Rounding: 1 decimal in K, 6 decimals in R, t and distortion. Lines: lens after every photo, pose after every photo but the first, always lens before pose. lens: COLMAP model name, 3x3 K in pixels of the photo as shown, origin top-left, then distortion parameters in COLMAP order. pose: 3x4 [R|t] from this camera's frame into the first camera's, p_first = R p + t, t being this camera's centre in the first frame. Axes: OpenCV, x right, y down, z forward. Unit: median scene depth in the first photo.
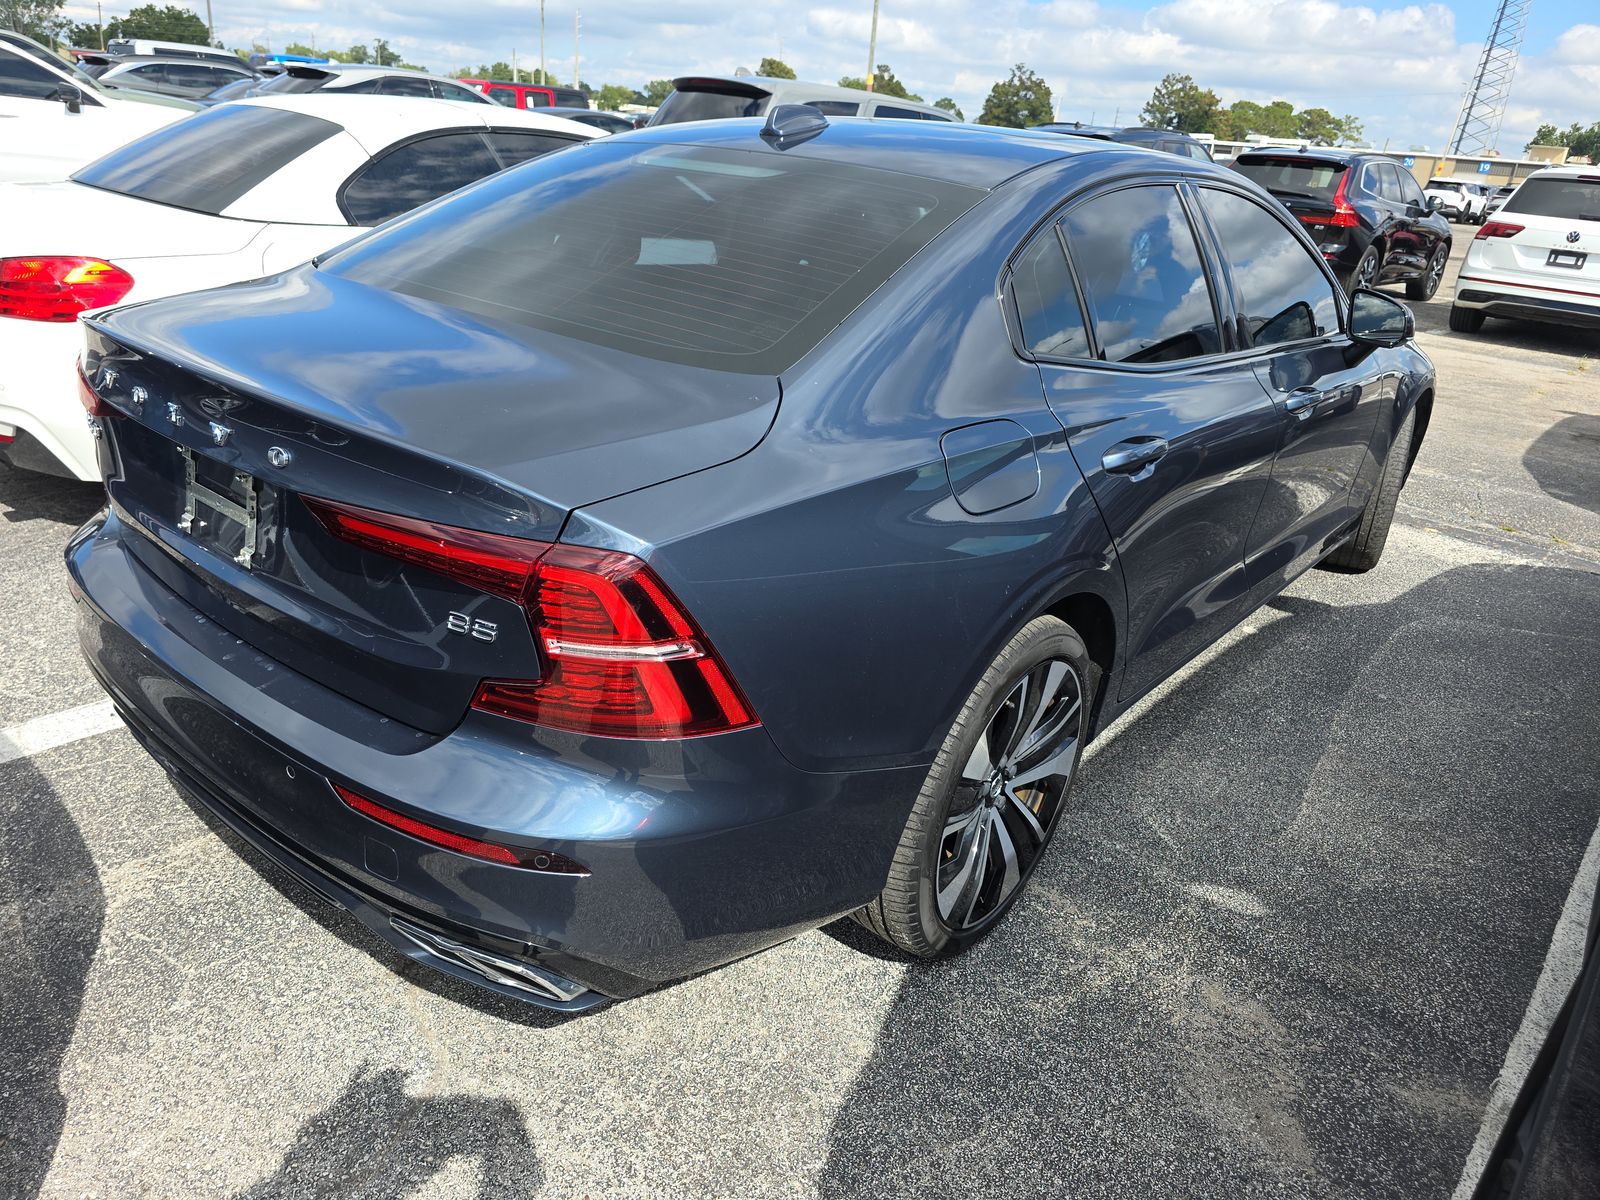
lens RADIAL K [[1059.0, 0, 799.1], [0, 1059.0, 599.0], [0, 0, 1]] dist [0.037680, -0.040765]
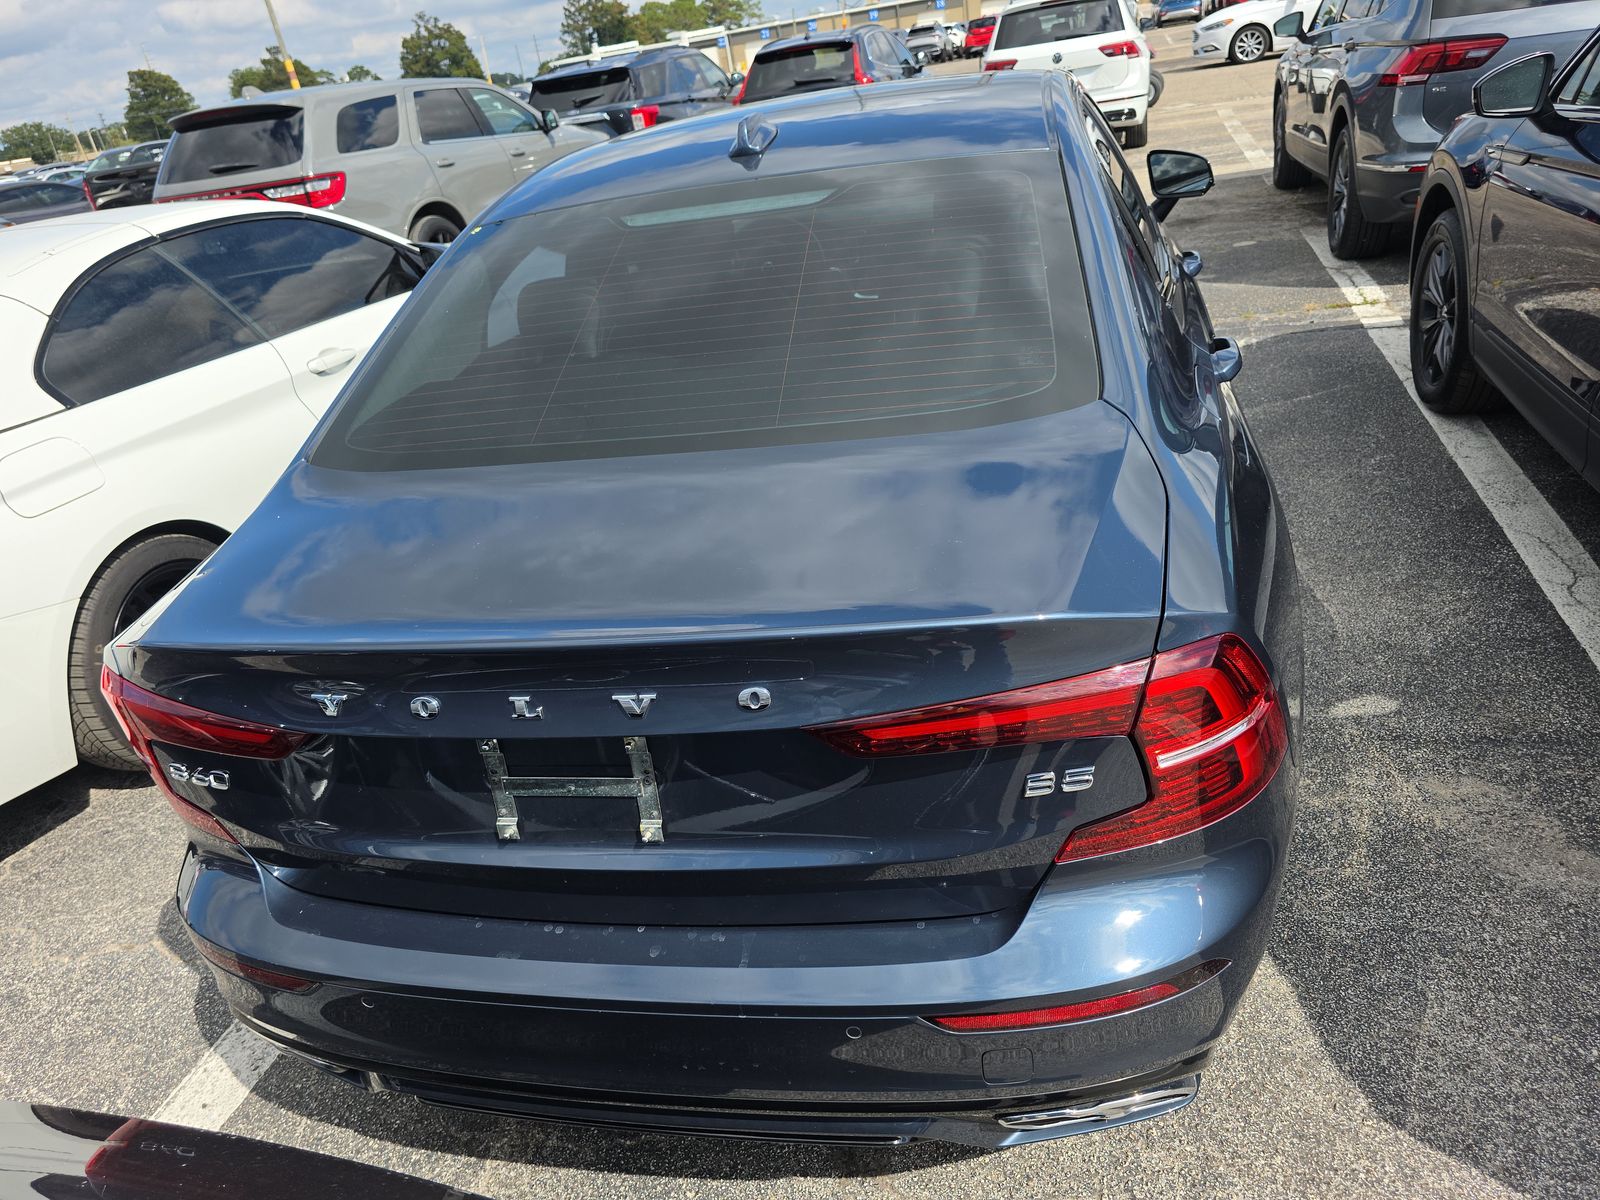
lens RADIAL K [[1059.0, 0, 802.3], [0, 1059.0, 597.0], [0, 0, 1]] dist [0.037680, -0.040765]
pose [[0.864031, -0.390977, 0.317155, -0.472413], [0.375303, 0.920128, 0.111853, -0.195412], [-0.335555, 0.022384, 0.941755, 0.152792]]
